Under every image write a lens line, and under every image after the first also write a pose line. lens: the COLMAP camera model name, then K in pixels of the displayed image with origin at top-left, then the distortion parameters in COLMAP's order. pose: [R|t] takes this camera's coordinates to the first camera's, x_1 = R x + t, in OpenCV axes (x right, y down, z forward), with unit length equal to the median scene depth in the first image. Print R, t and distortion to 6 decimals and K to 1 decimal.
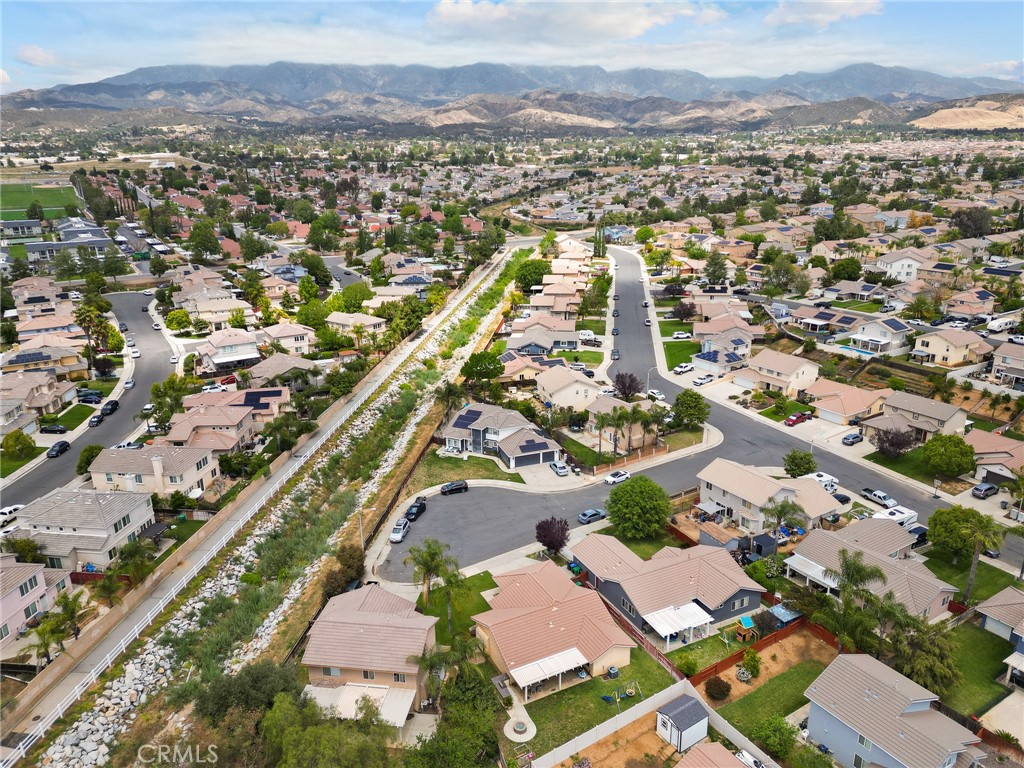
lens RADIAL K [[713.0, 0, 512.0], [0, 713.0, 384.0], [0, 0, 1]] dist [0.103965, -0.116168]
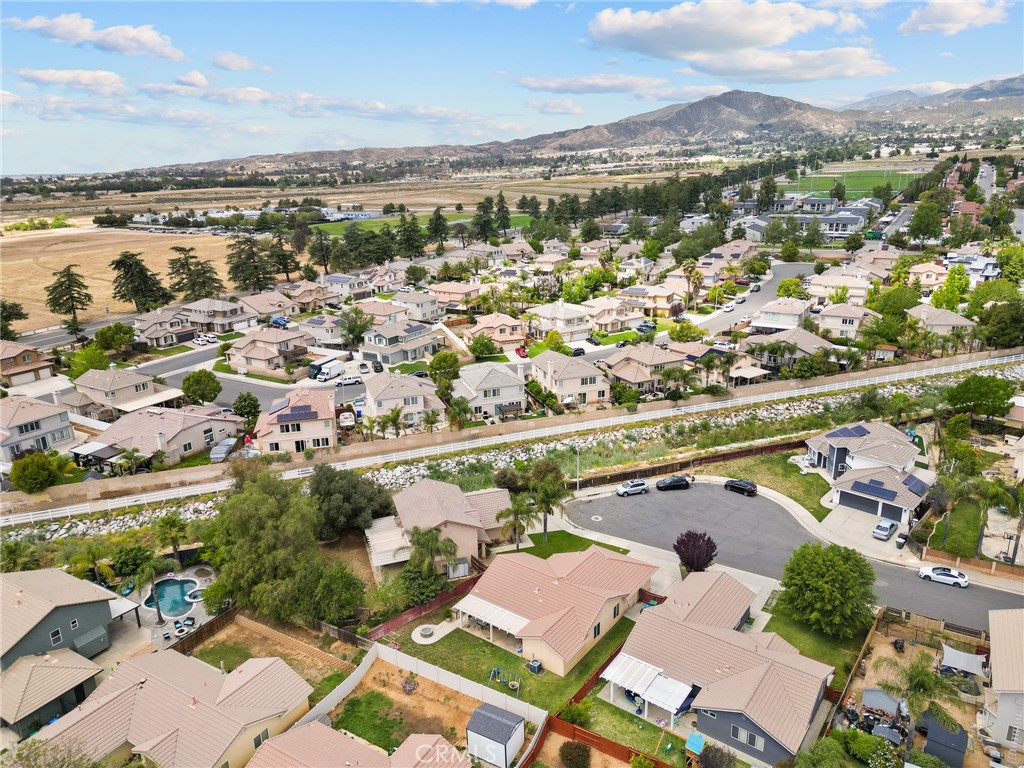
lens RADIAL K [[713.0, 0, 512.0], [0, 713.0, 384.0], [0, 0, 1]] dist [0.103965, -0.116168]
pose [[0.442568, 0.269917, -0.855148, 0.458971], [-0.261423, 0.951036, 0.164888, -0.040456], [0.857783, 0.150581, 0.491461, 0.282166]]
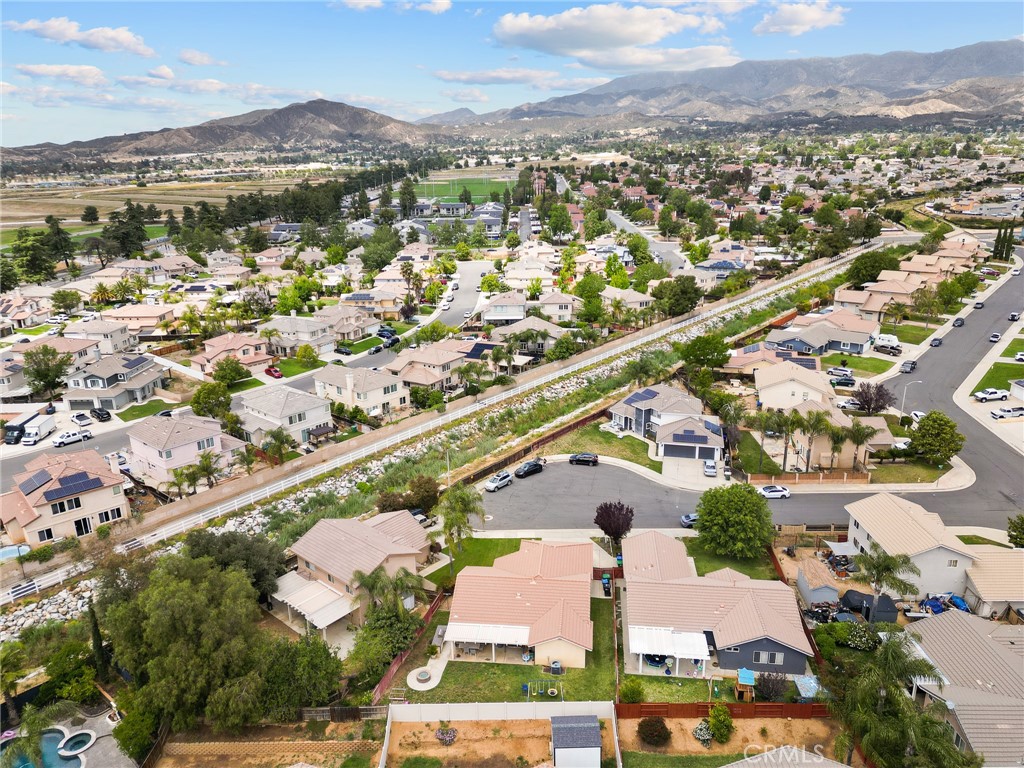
lens RADIAL K [[714.1, 0, 512.0], [0, 714.1, 384.0], [0, 0, 1]] dist [0.062412, -0.049354]
pose [[0.836098, 0.160979, -0.524429, 0.288500], [-0.160678, 0.985912, 0.046467, 0.015699], [0.524521, 0.045413, 0.850185, 0.123516]]
